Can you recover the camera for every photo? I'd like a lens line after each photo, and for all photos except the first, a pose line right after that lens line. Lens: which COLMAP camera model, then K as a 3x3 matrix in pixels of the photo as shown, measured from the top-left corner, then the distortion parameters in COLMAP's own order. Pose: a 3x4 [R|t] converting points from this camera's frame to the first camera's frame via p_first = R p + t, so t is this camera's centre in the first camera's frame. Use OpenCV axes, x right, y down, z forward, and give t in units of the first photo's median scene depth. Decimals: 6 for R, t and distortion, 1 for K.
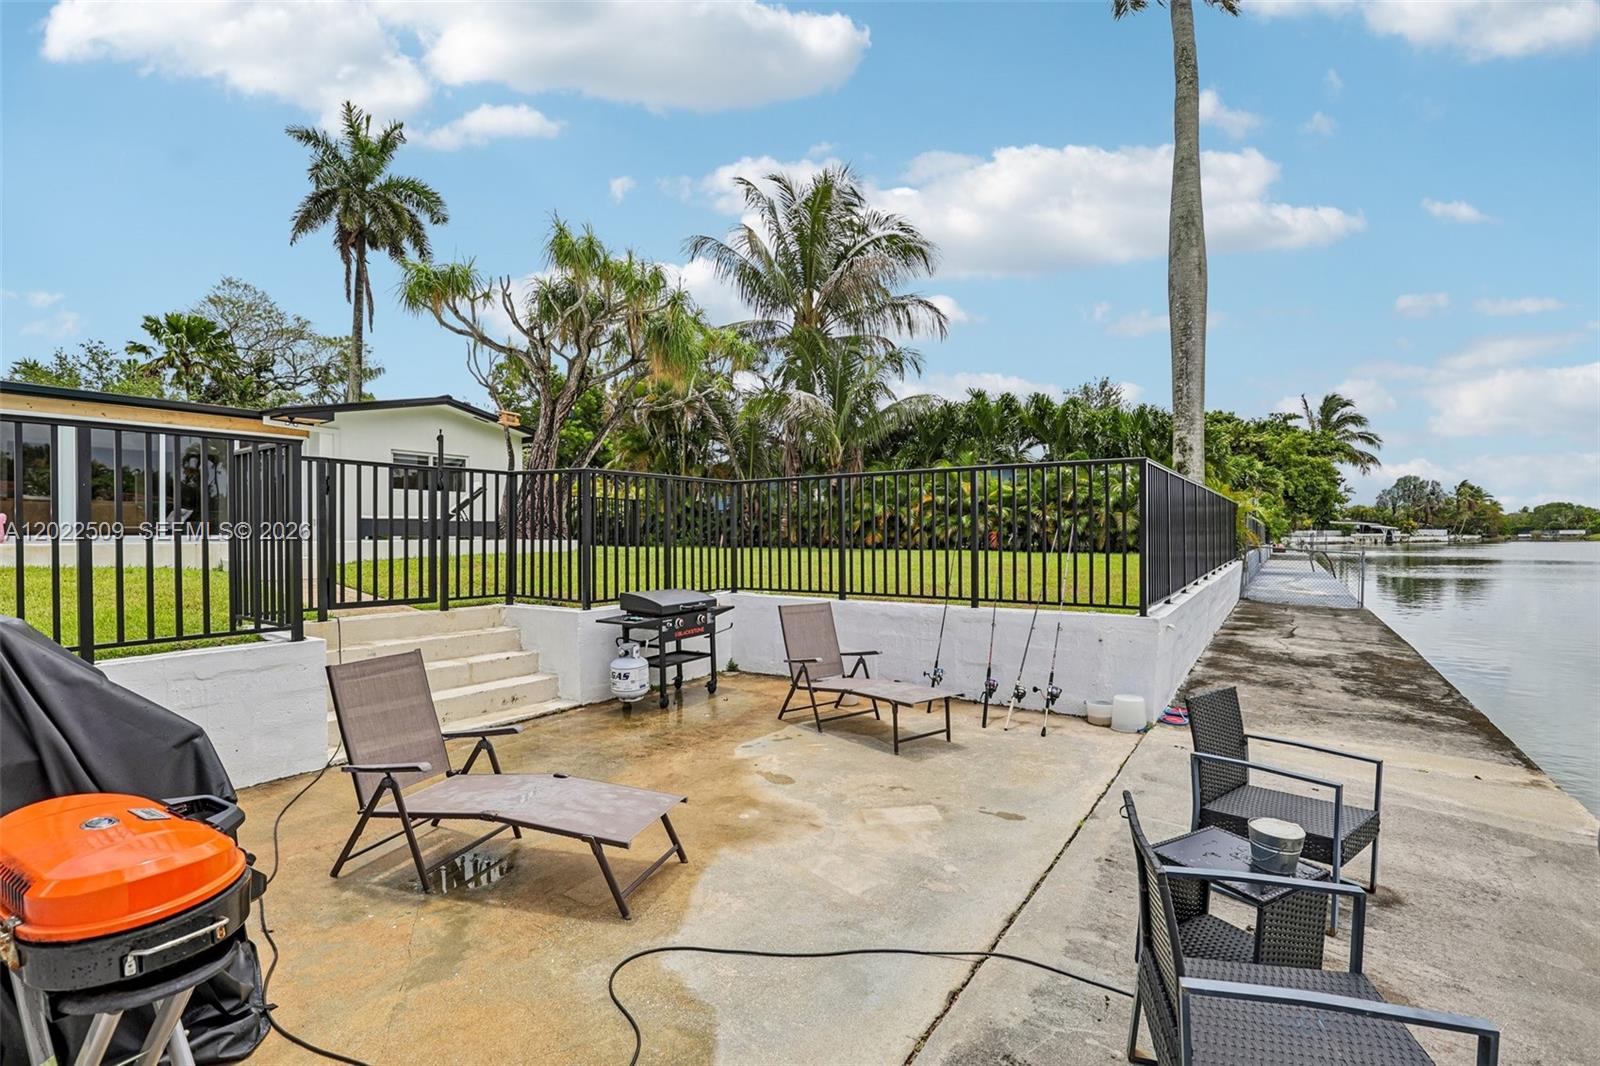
lens RADIAL K [[720.8, 0, 798.5], [0, 720.8, 539.8], [0, 0, 1]] dist [-0.020894, -0.000068]
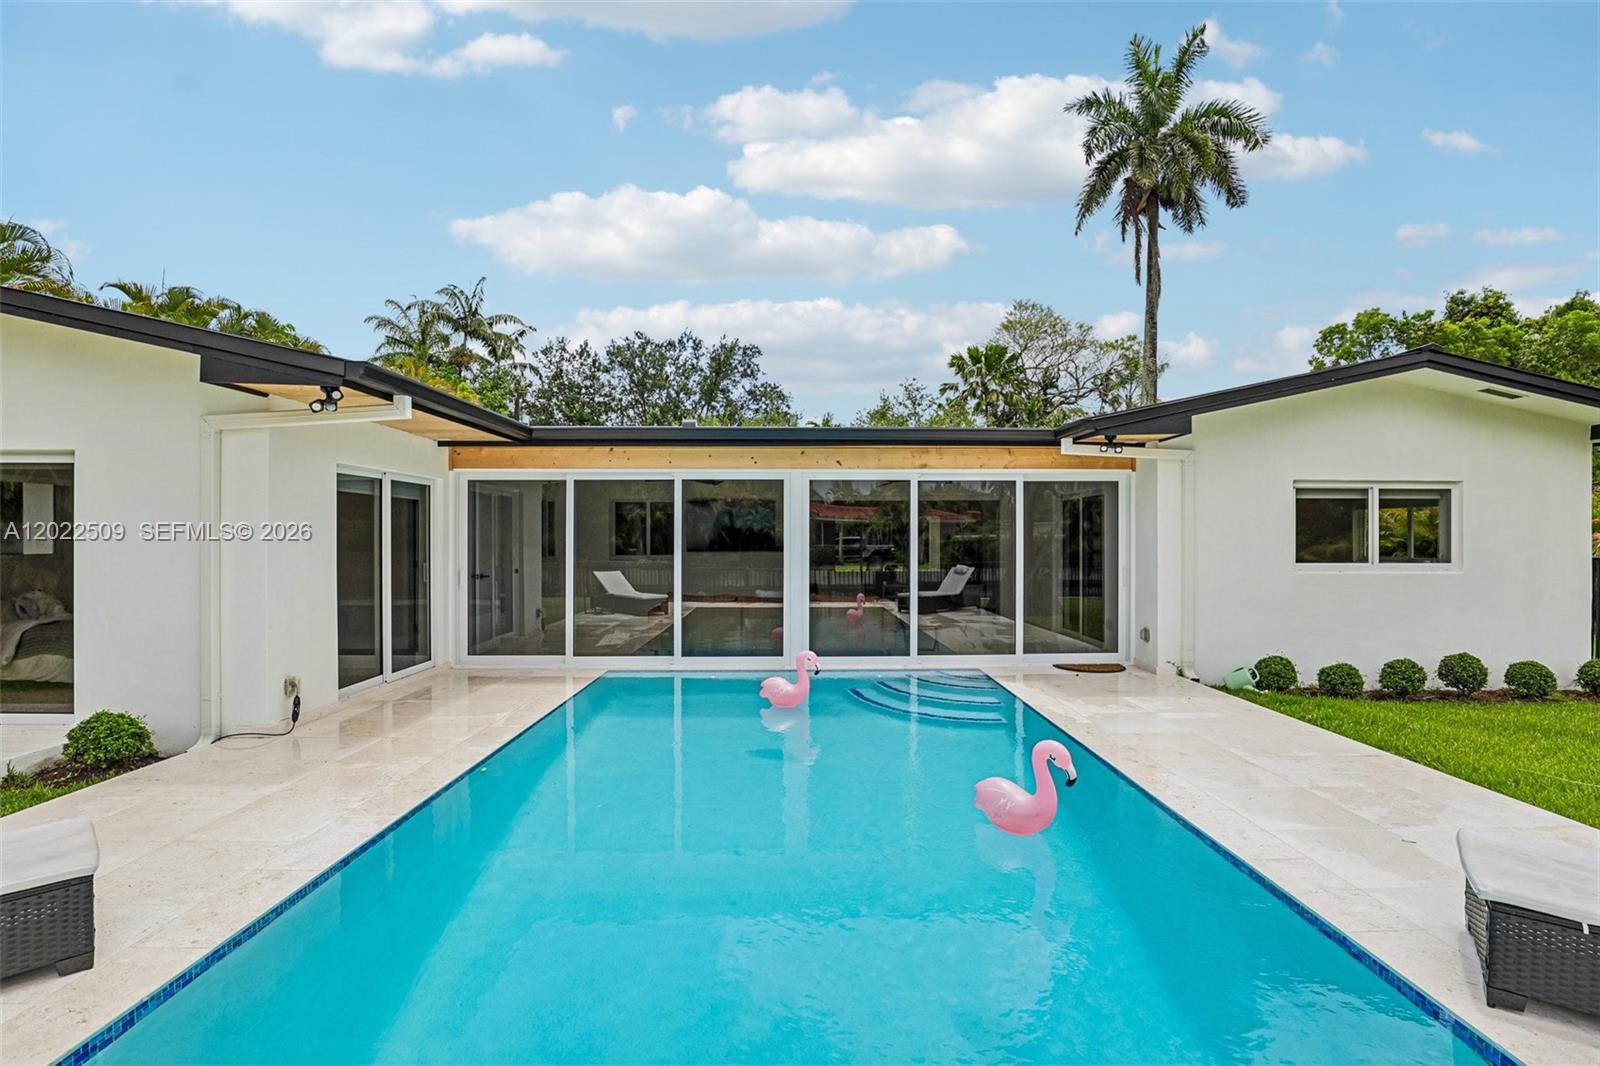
lens RADIAL K [[720.8, 0, 798.5], [0, 720.8, 539.8], [0, 0, 1]] dist [-0.020894, -0.000068]
pose [[0.558132, 0.002821, -0.829748, -0.150917], [-0.002878, 0.999995, 0.001464, -0.035796], [0.829747, 0.001571, 0.558137, 0.197165]]
